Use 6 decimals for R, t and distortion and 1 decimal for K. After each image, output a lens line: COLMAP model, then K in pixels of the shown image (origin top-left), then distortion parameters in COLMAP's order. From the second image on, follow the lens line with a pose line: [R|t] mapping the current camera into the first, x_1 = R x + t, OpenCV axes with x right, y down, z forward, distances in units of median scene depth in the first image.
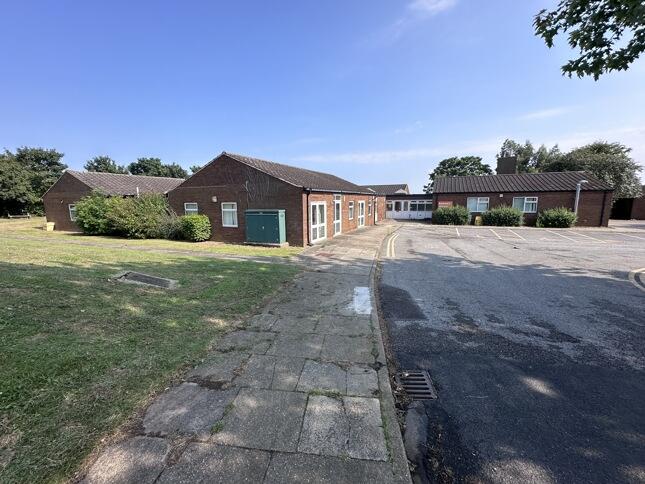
lens RADIAL K [[258.8, 0, 325.7], [0, 258.8, 244.0], [0, 0, 1]] dist [-0.002140, -0.000313]
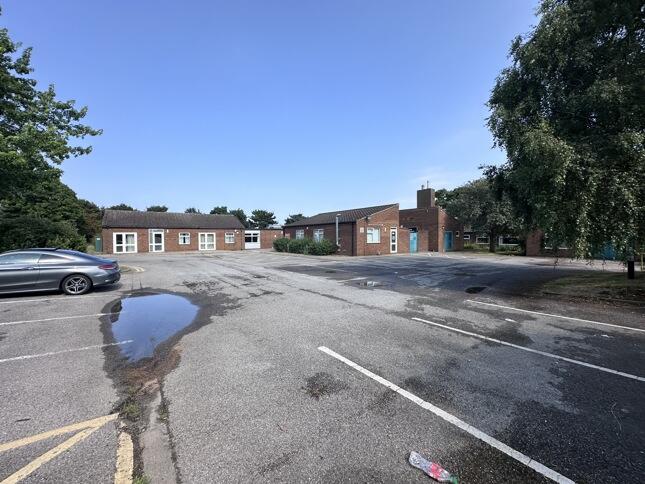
lens RADIAL K [[258.8, 0, 321.1], [0, 258.8, 240.5], [0, 0, 1]] dist [-0.002140, -0.000313]
pose [[0.885597, 0.010271, -0.464342, 1.427445], [-0.077933, 0.988867, -0.126762, 0.015685], [0.457870, 0.148447, 0.876538, -0.003641]]
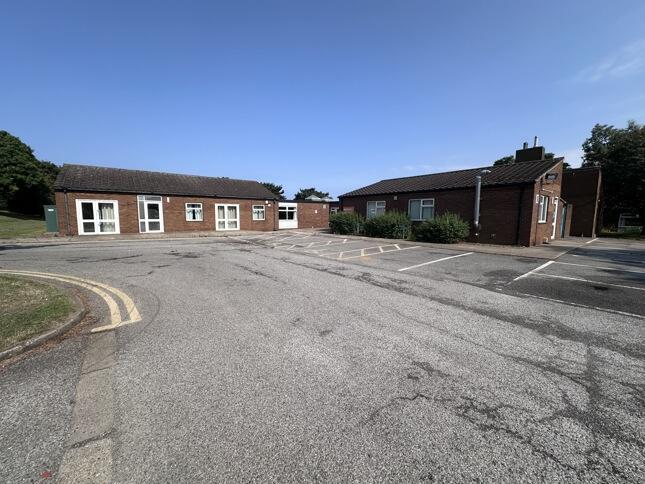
lens RADIAL K [[258.8, 0, 321.4], [0, 258.8, 241.0], [0, 0, 1]] dist [-0.002140, -0.000313]
pose [[0.901125, 0.058074, -0.429653, 0.903615], [-0.086630, 0.995122, -0.047186, -0.010722], [0.424817, 0.079742, 0.901761, 0.271159]]
